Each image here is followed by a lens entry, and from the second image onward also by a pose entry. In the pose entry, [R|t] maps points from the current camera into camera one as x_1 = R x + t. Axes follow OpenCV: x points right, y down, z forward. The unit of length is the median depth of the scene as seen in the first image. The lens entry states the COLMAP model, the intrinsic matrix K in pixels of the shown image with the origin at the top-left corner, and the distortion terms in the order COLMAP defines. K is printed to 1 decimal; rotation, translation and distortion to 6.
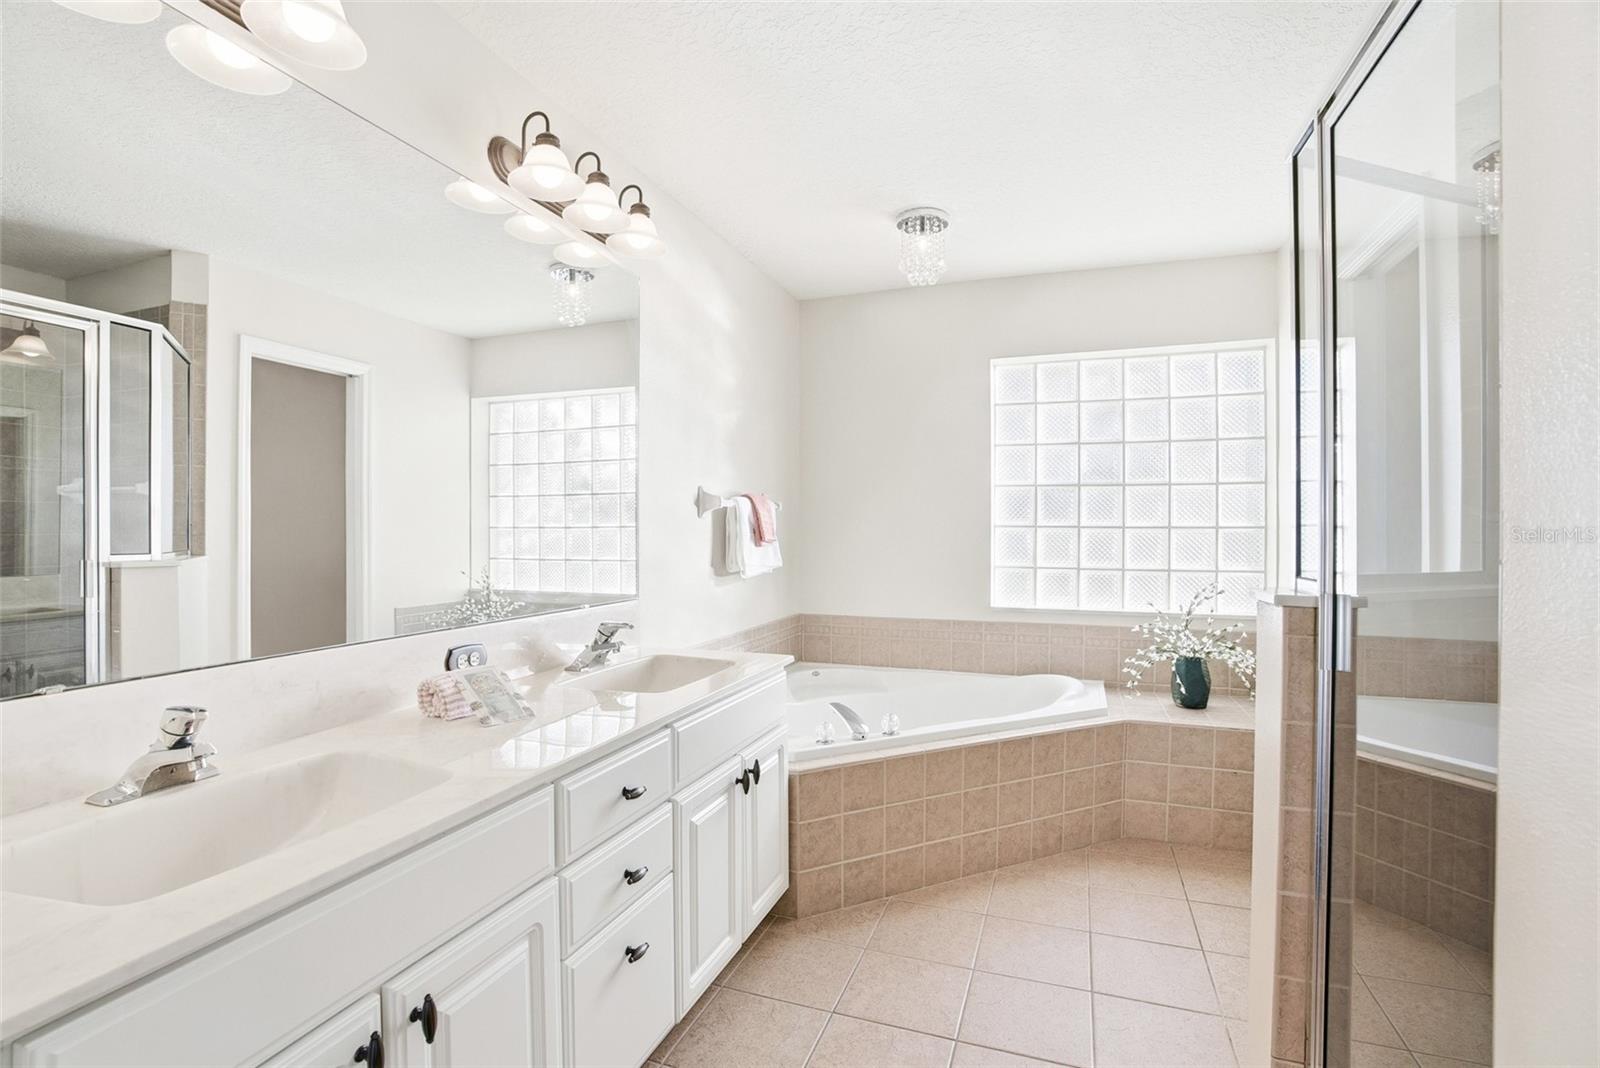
lens RADIAL K [[747.1, 0, 793.9], [0, 747.1, 530.2], [0, 0, 1]] dist [-0.055343, 0.013808]
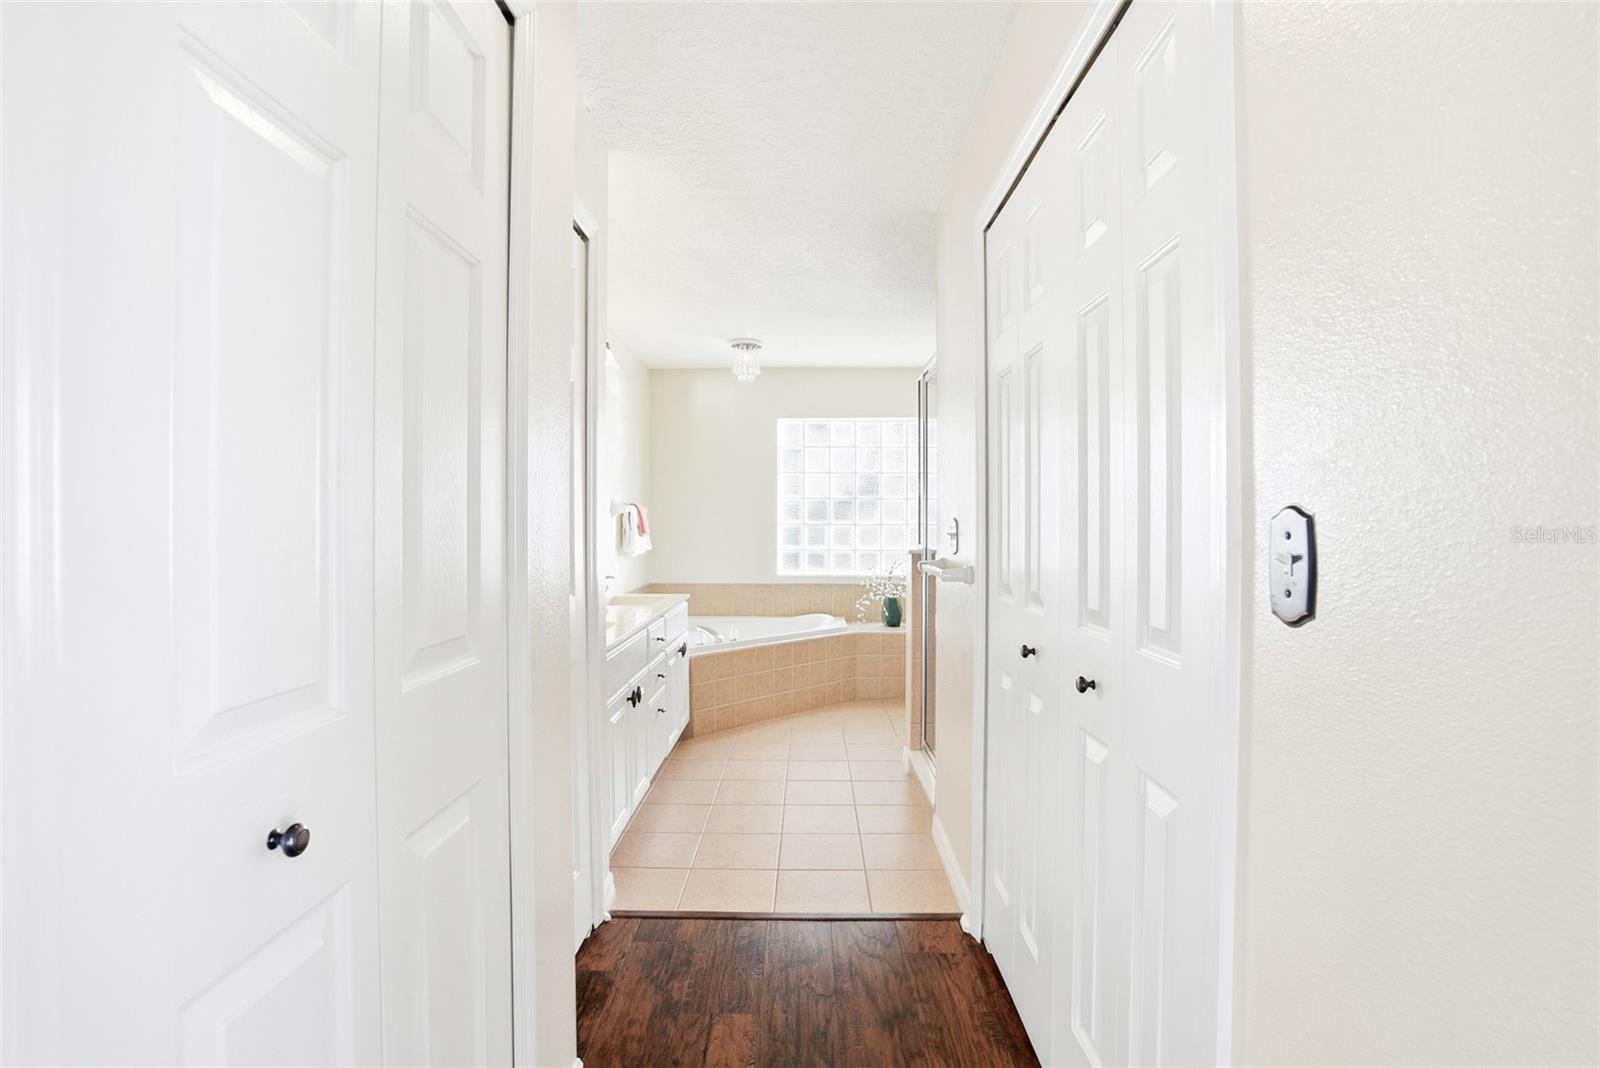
lens RADIAL K [[747.1, 0, 801.8], [0, 747.1, 529.5], [0, 0, 1]] dist [-0.055343, 0.013808]
pose [[0.939816, -0.004829, 0.341646, -0.287516], [0.003312, 0.999982, 0.005024, 0.000590], [-0.341664, -0.003590, 0.939815, -0.641198]]
